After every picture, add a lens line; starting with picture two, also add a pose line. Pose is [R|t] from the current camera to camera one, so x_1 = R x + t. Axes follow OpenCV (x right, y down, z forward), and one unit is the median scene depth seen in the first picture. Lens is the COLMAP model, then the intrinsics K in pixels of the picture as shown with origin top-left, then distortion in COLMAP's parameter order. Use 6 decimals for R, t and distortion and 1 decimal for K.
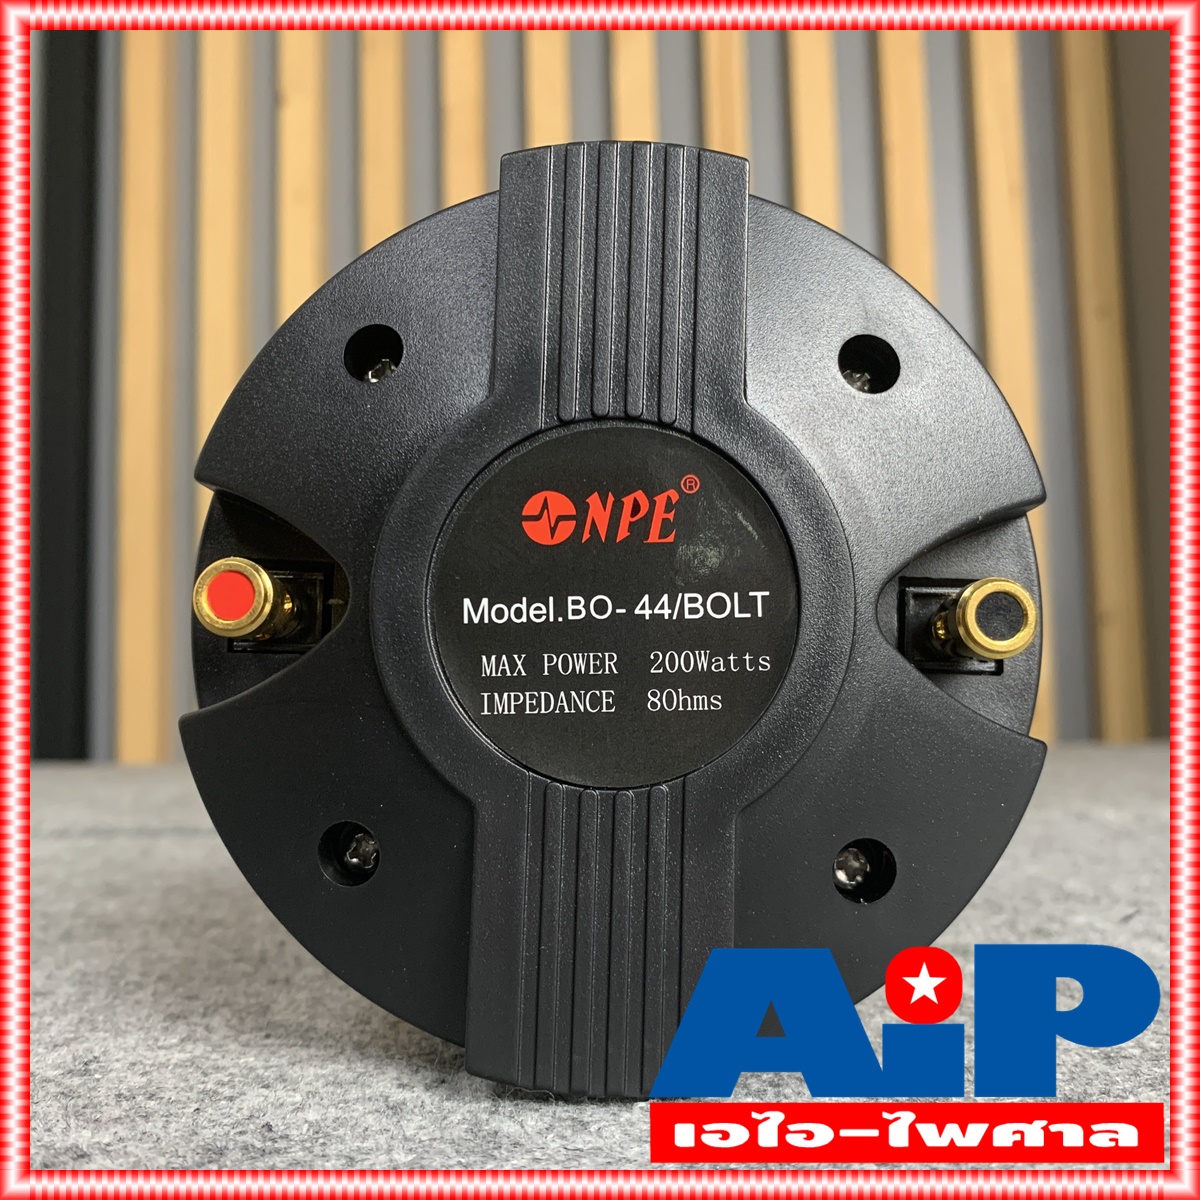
lens RADIAL K [[1044.8, 0, 601.5], [0, 1044.8, 656.2], [0, 0, 1]] dist [0.133095, -0.301945]
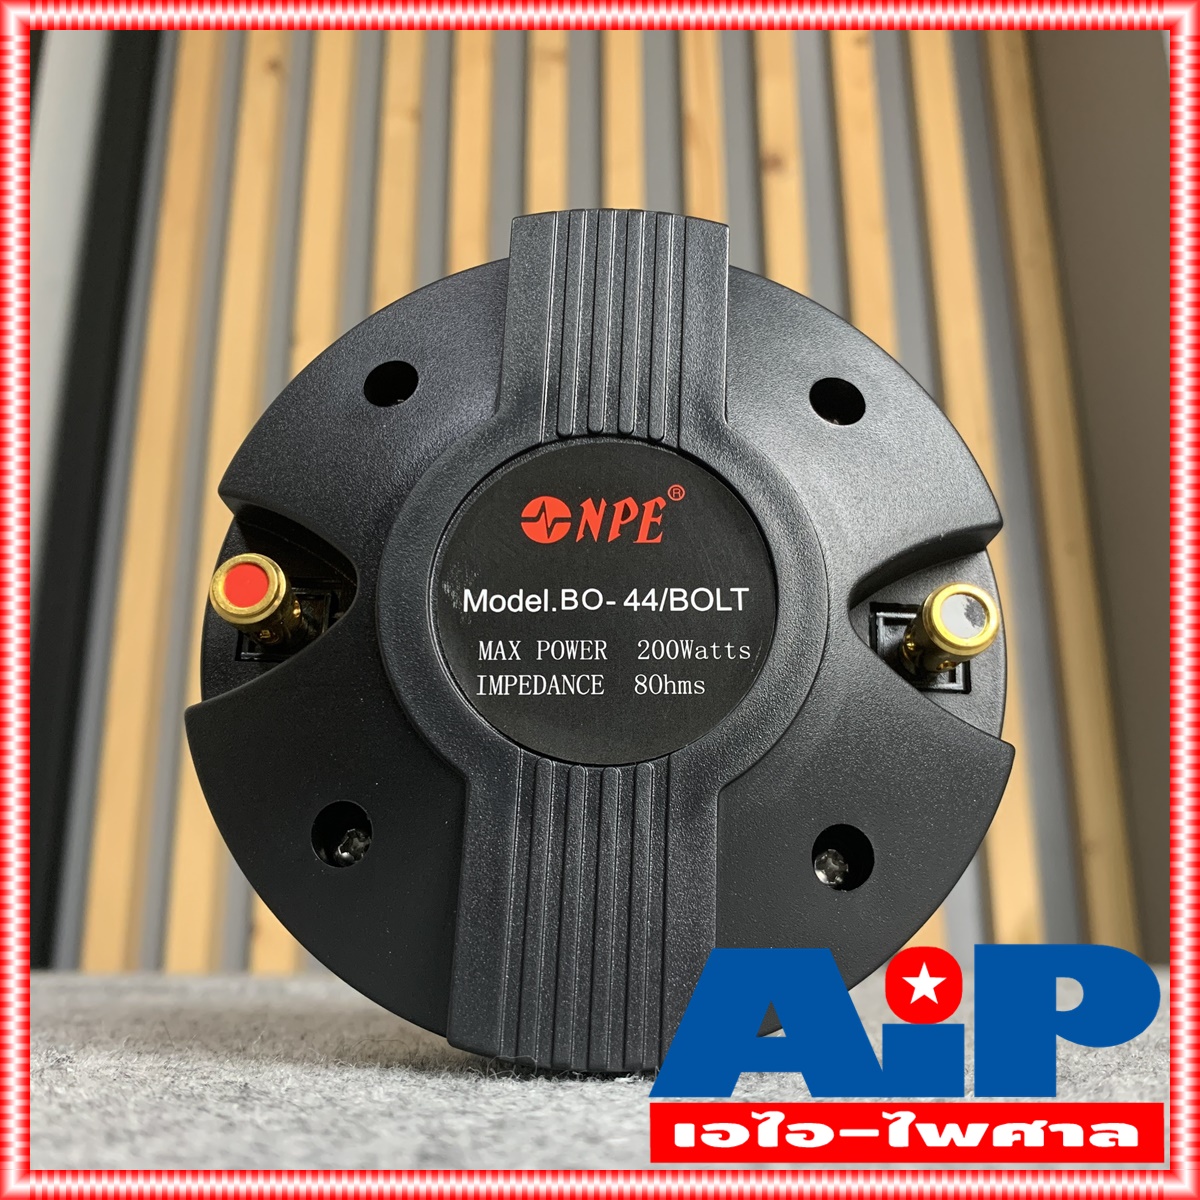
lens RADIAL K [[1044.8, 0, 601.5], [0, 1044.8, 656.2], [0, 0, 1]] dist [0.133095, -0.301945]
pose [[0.999739, 0.020198, 0.010697, -0.001512], [-0.018033, 0.984627, -0.173735, 0.196547], [-0.014042, 0.173497, 0.984734, -0.045487]]
